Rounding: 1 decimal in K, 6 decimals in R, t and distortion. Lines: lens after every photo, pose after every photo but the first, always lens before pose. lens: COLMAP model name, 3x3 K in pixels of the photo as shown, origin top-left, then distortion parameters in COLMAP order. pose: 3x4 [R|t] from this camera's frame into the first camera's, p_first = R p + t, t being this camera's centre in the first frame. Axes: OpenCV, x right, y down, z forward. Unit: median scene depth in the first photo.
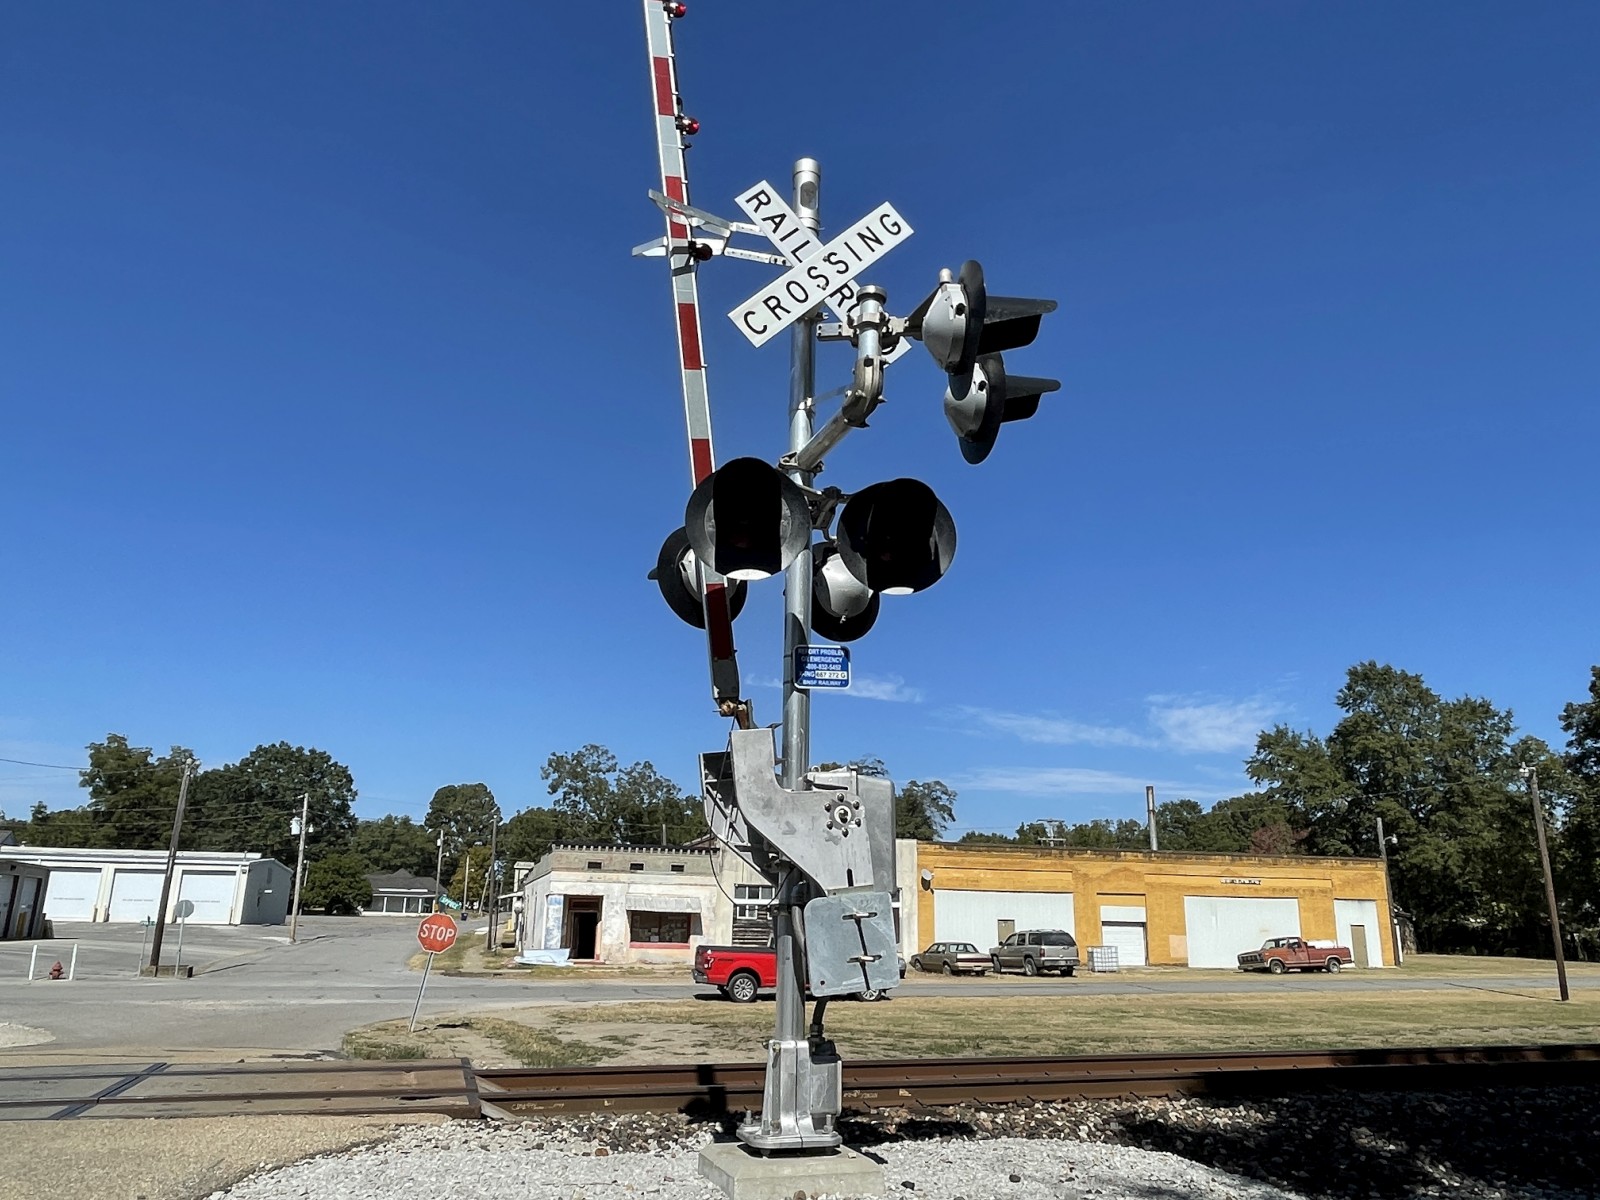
lens RADIAL K [[1141.3, 0, 817.1], [0, 1141.3, 594.7], [0, 0, 1]] dist [-0.001853, -0.006305]
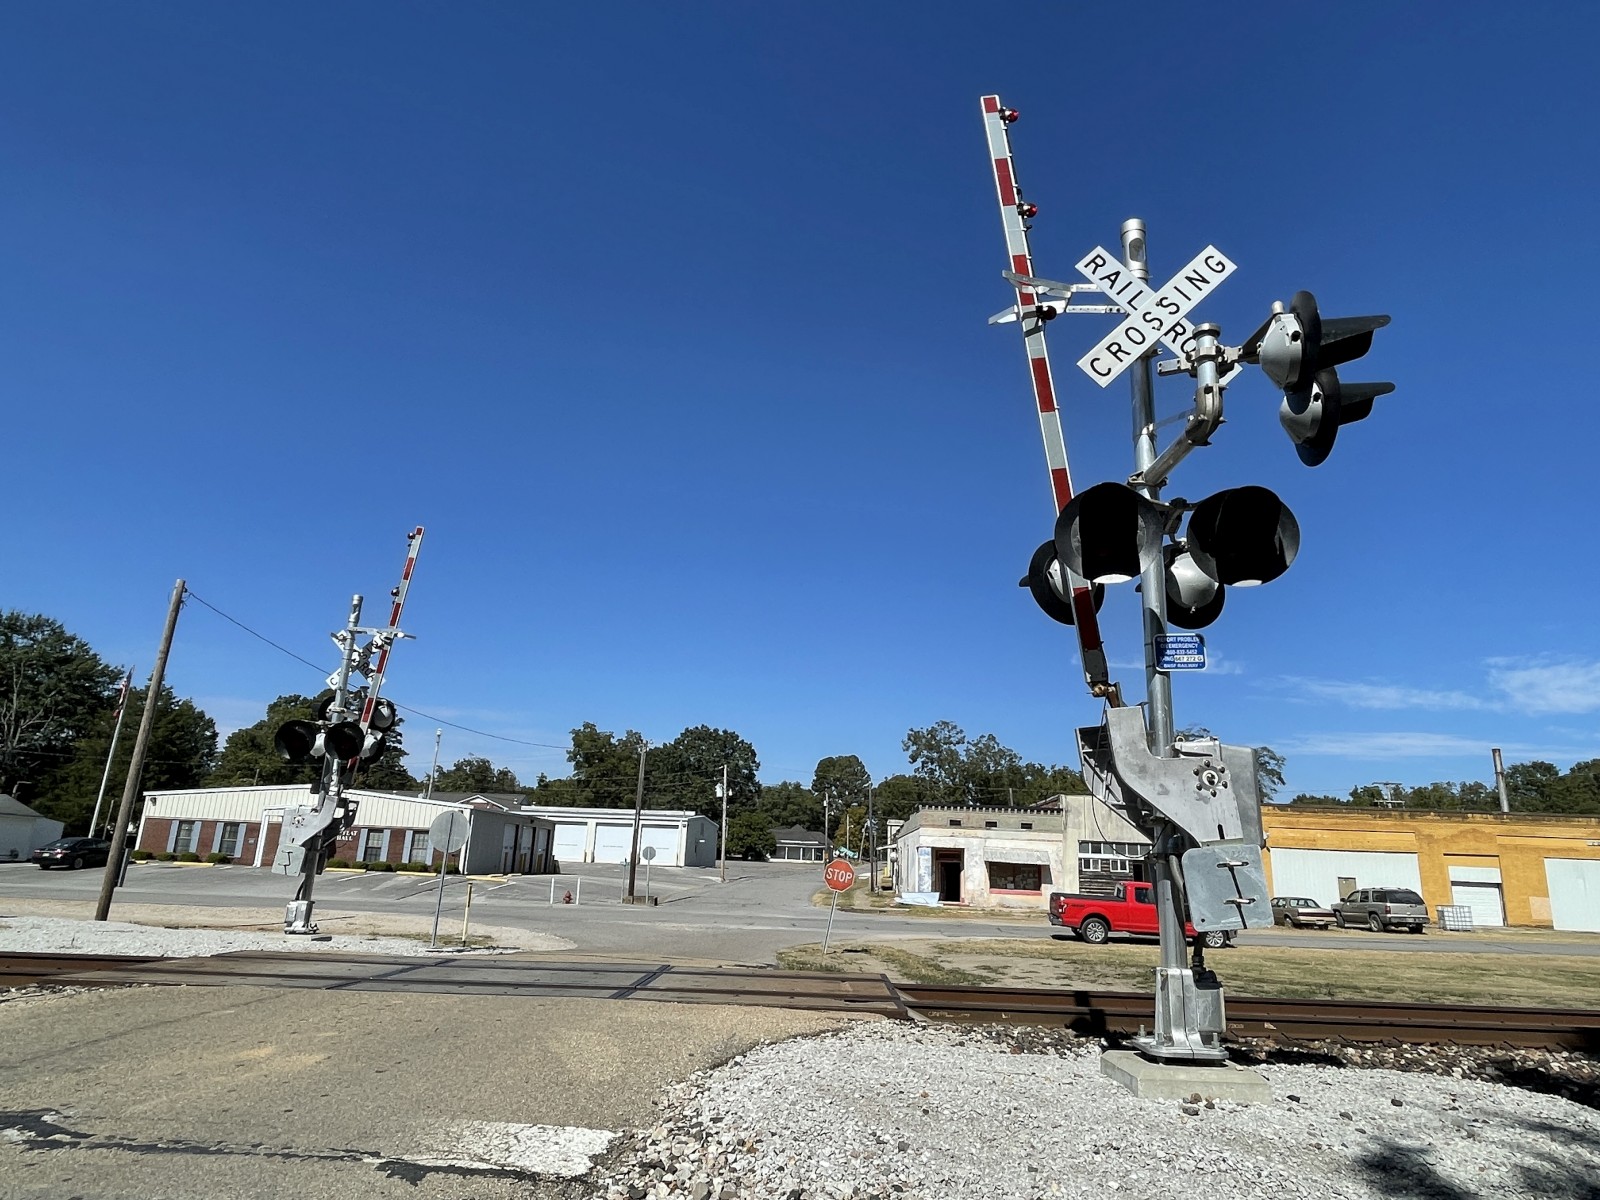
lens RADIAL K [[978.3, 0, 808.8], [0, 978.3, 598.5], [0, 0, 1]] dist [-0.005181, -0.000501]
pose [[0.946862, -0.063786, -0.315252, -0.005344], [0.065937, 0.997816, -0.003850, -0.001902], [0.314809, -0.017141, 0.949000, -0.010481]]
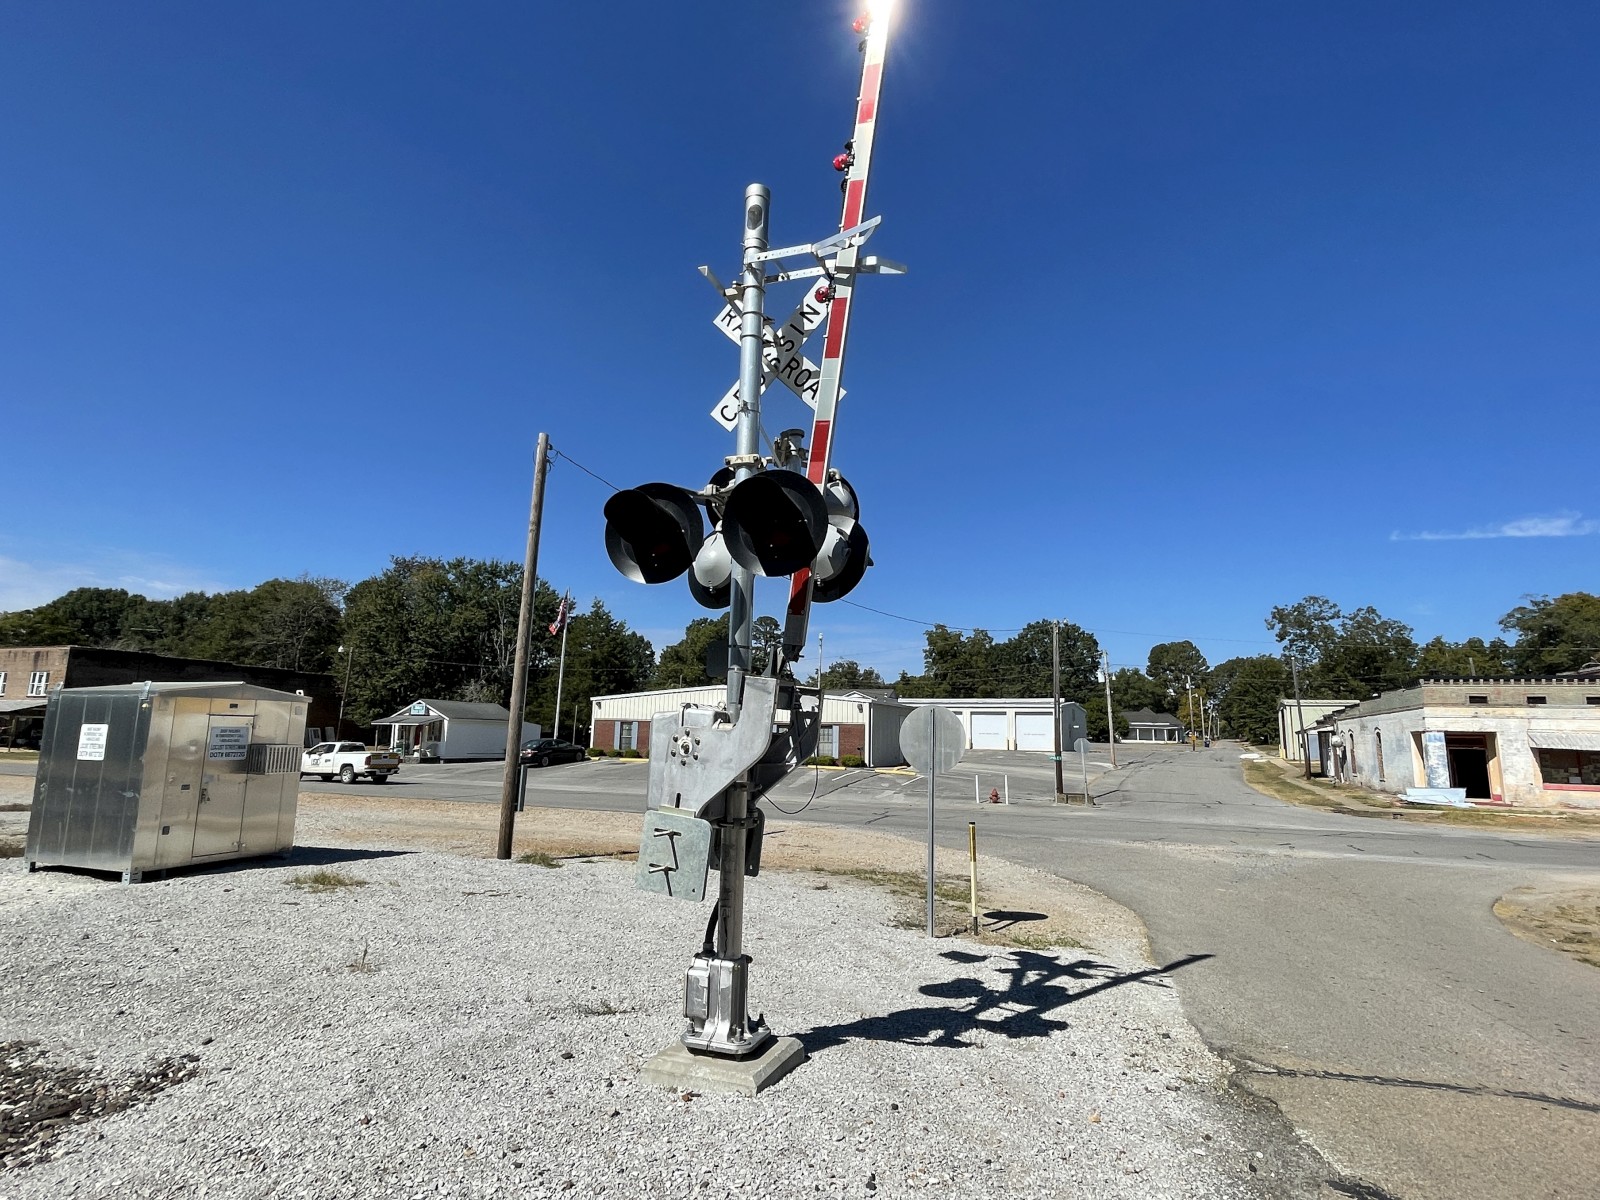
lens RADIAL K [[836.0, 0, 800.0], [0, 836.0, 600.0], [0, 0, 1]] dist [0.002560, -0.000339]
pose [[0.762848, -0.101854, -0.638505, -0.232611], [0.169936, 0.984381, 0.046001, 0.047651], [0.623847, -0.143596, 0.768242, 0.212238]]
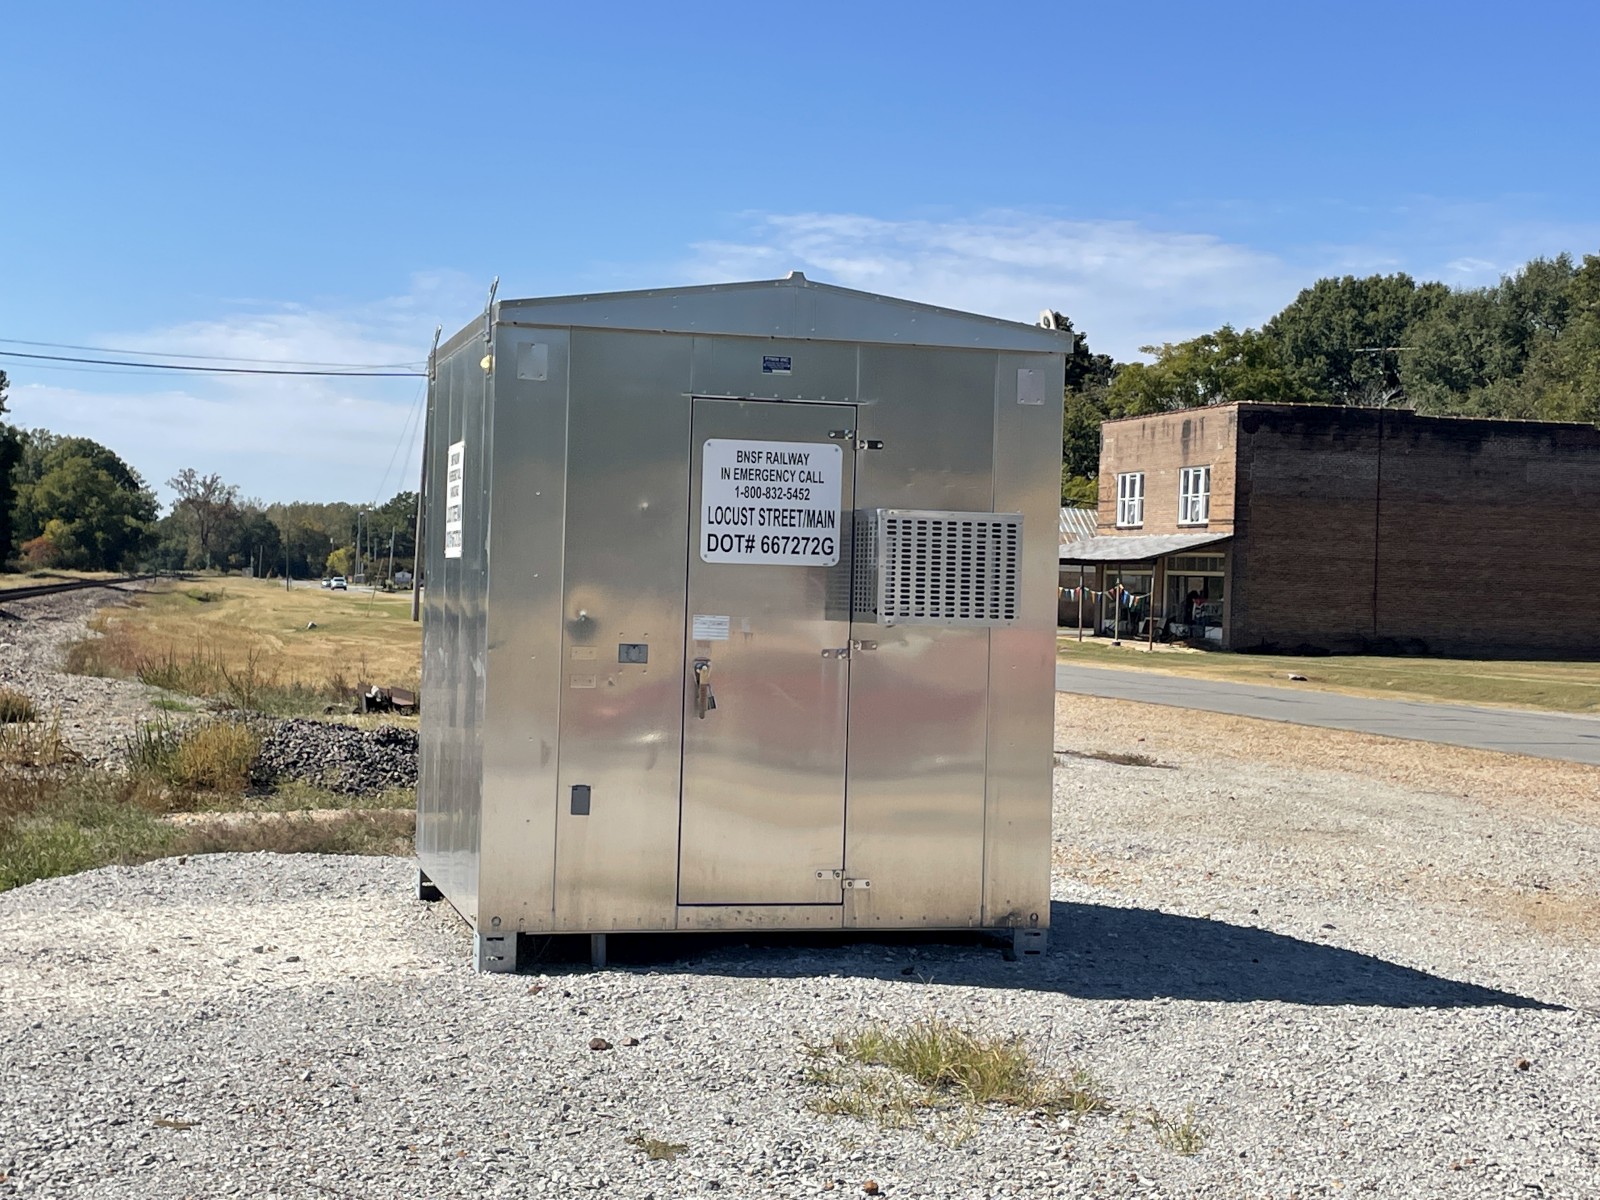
lens RADIAL K [[2363.6, 0, 800.0], [0, 2363.6, 600.0], [0, 0, 1]] dist [0.025140, 0.009322]
pose [[-0.122207, -0.016828, -0.992362, -0.394946], [0.240299, 0.969607, -0.046034, 0.109184], [0.962976, -0.244089, -0.114449, 0.363080]]
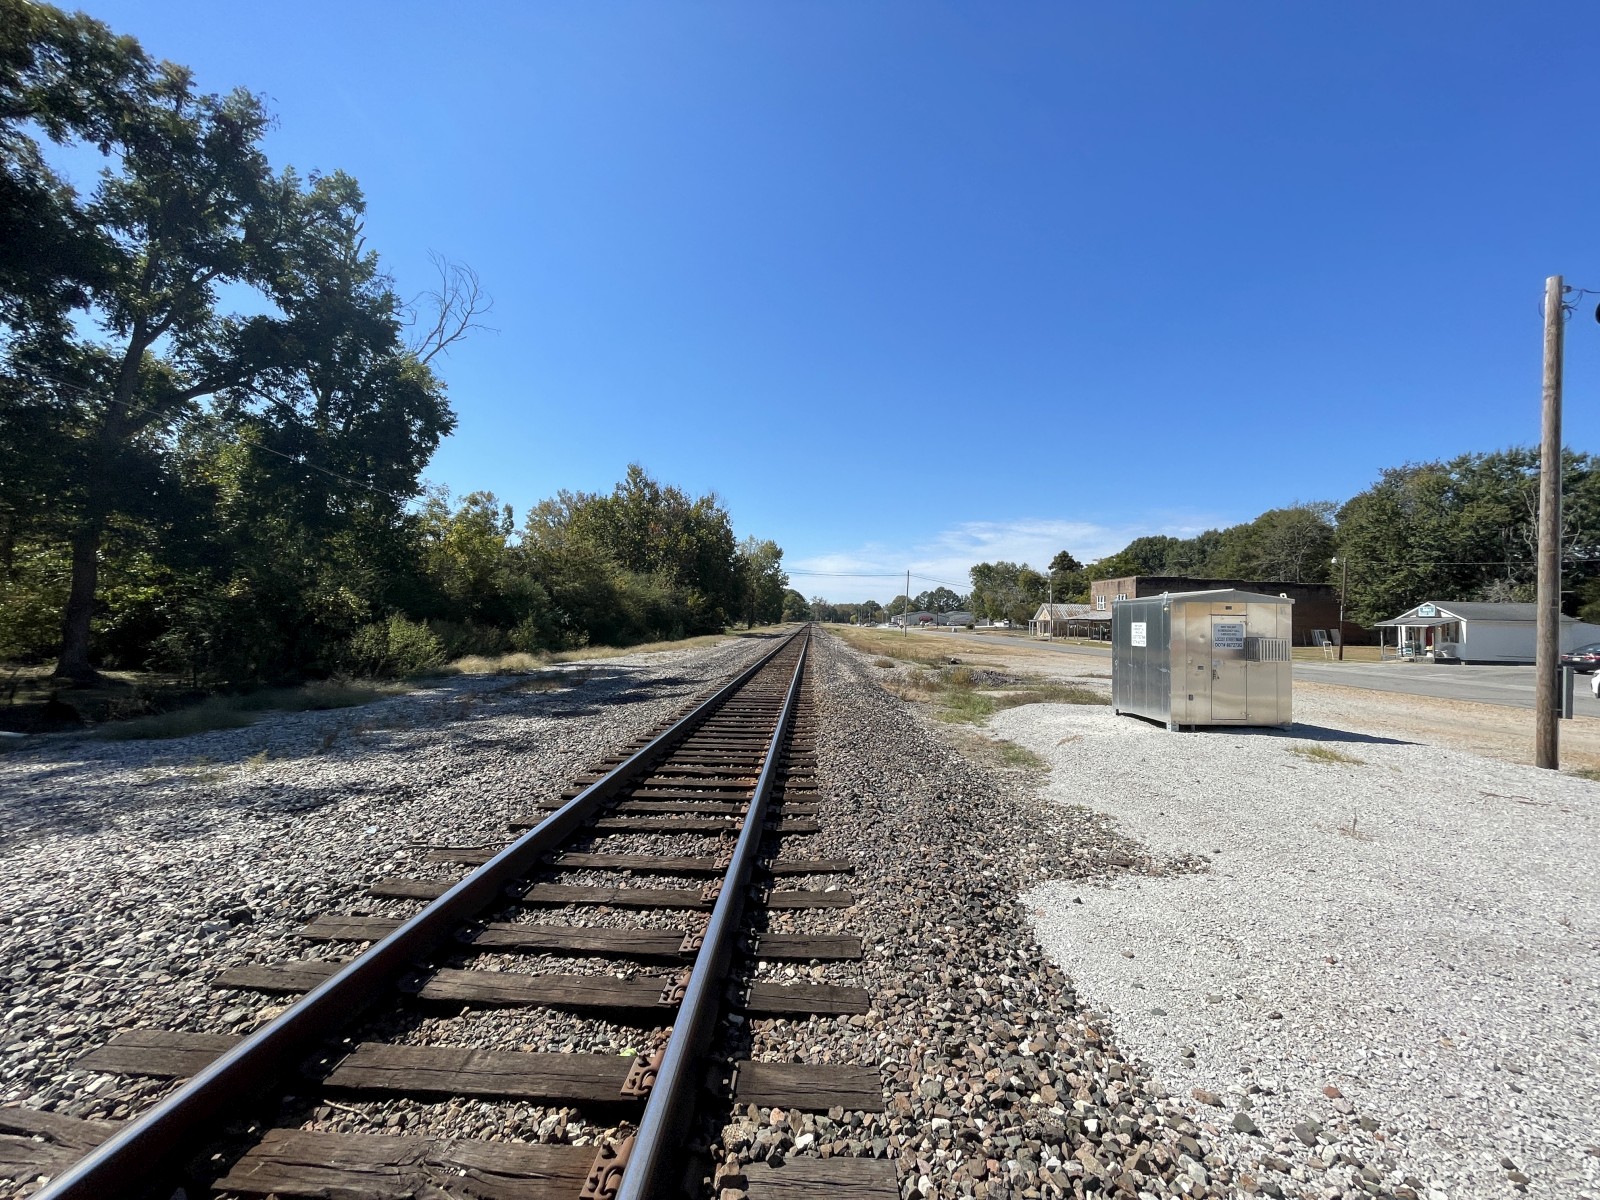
lens RADIAL K [[643.8, 0, 800.0], [0, 643.8, 600.0], [0, 0, 1]] dist [-0.003738, 0.000299]
pose [[-0.333892, -0.049016, -0.941336, -0.238129], [0.237535, 0.962044, -0.134348, 0.055197], [0.912191, -0.268458, -0.309576, 0.225550]]
